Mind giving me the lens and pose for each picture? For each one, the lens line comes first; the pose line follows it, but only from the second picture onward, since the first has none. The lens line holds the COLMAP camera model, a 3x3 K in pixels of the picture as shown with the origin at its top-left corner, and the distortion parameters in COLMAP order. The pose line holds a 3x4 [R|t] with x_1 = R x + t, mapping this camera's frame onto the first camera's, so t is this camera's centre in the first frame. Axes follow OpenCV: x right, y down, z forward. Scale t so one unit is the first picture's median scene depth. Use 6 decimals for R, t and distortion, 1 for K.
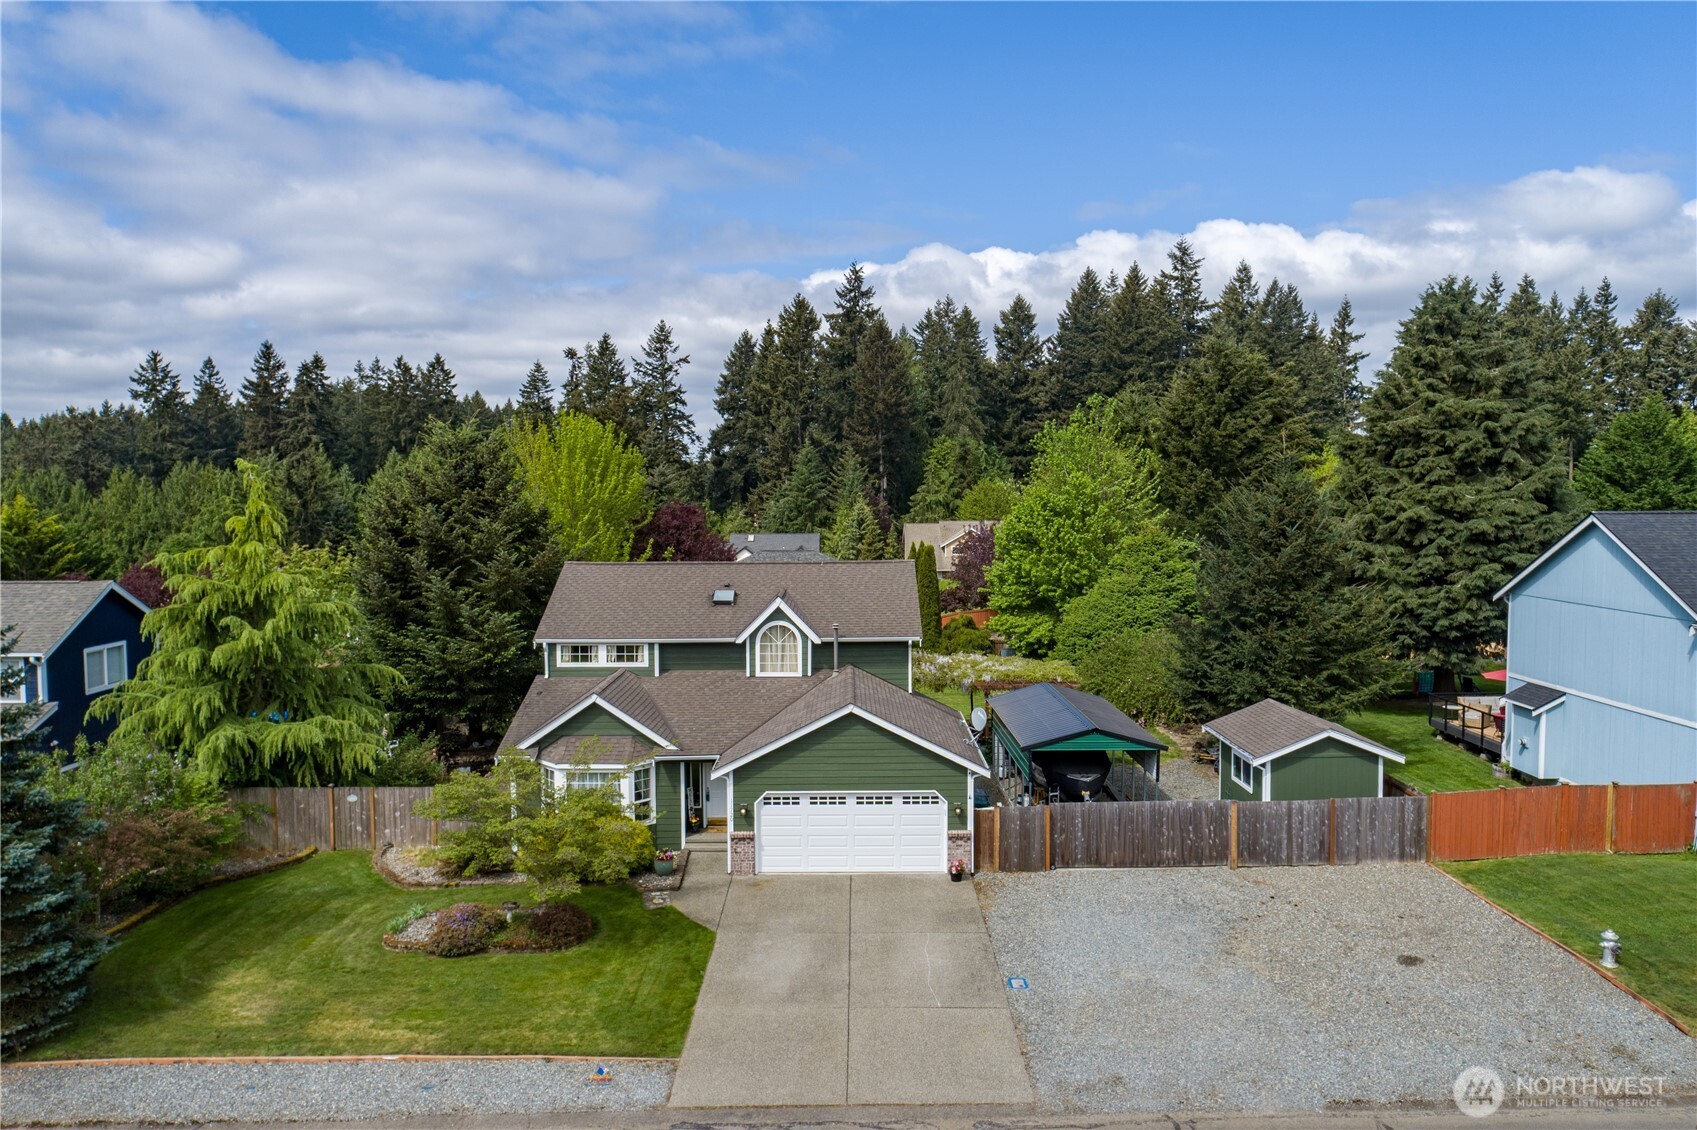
lens RADIAL K [[1153.0, 0, 844.6], [0, 1153.0, 576.4], [0, 0, 1]] dist [0.000037, 0.006268]
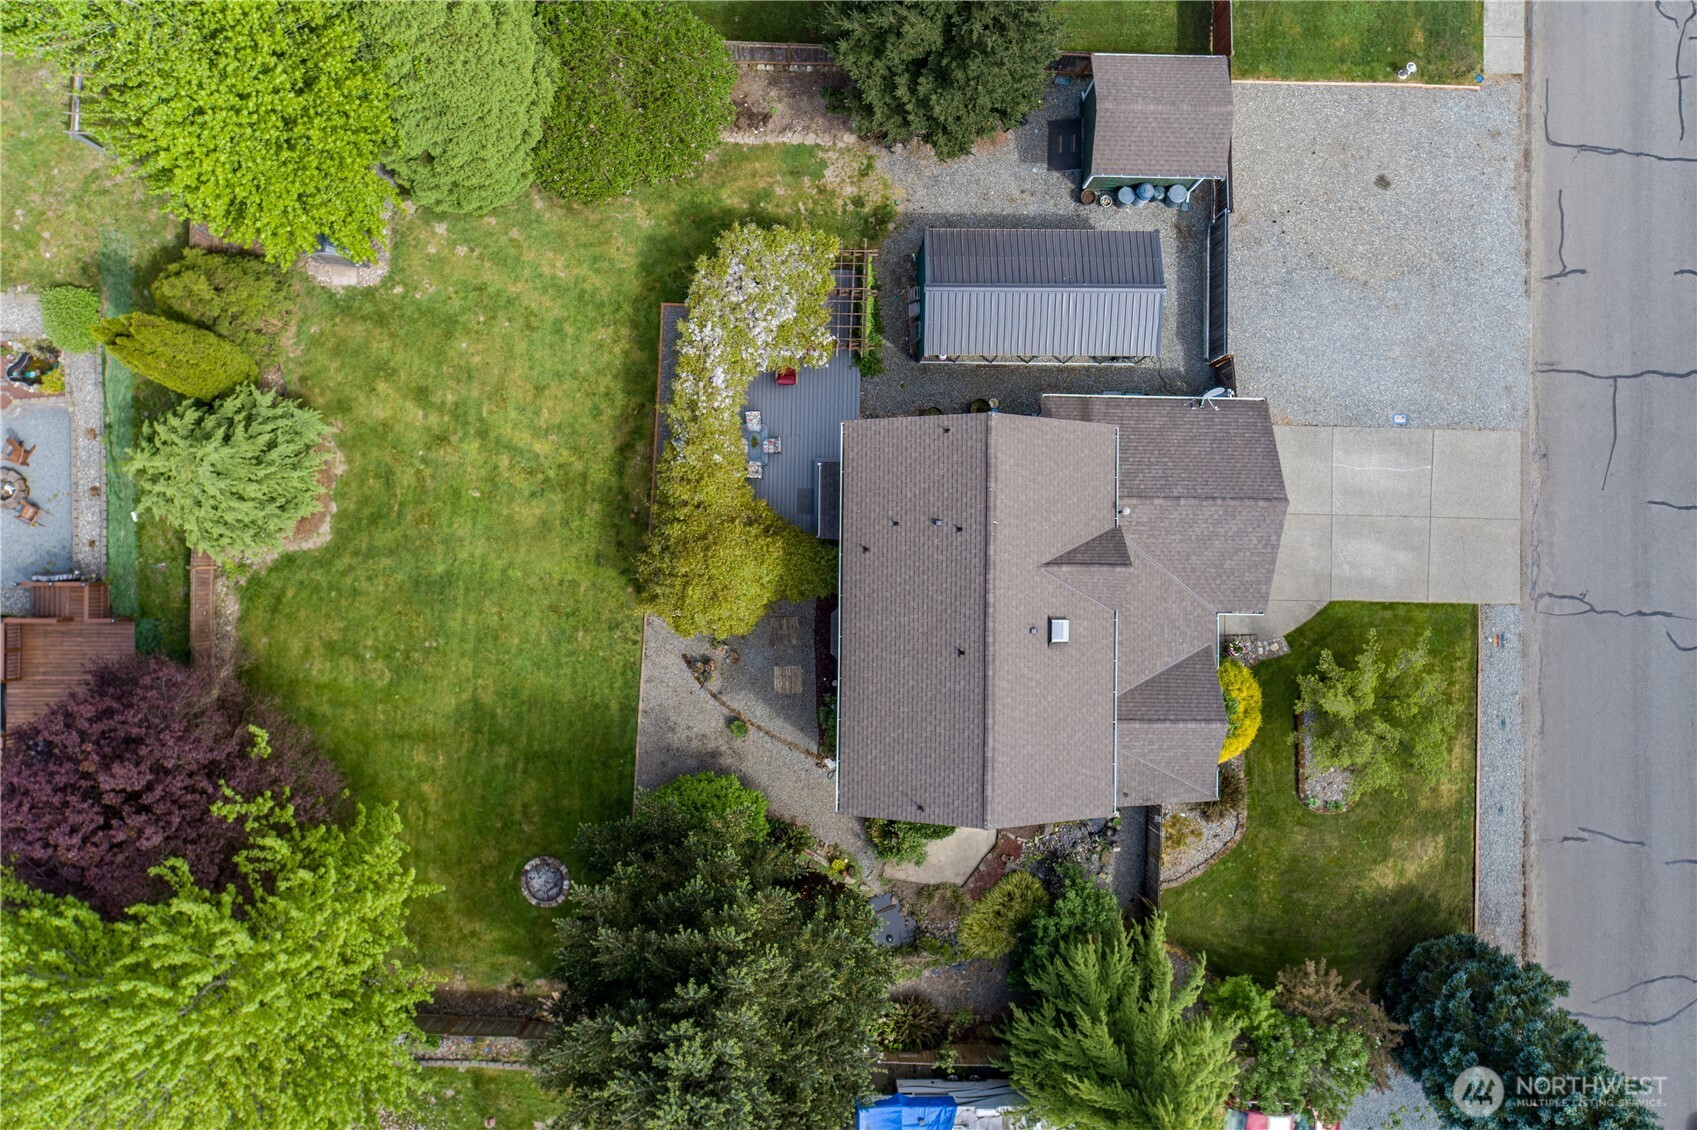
lens RADIAL K [[1153.0, 0, 846.6], [0, 1153.0, 558.3], [0, 0, 1]] dist [0.000037, 0.006268]
pose [[0.010779, -0.999665, 0.023523, -0.073127], [0.048148, 0.024016, 0.998551, -0.950251], [-0.998782, -0.009631, 0.048390, 1.175239]]
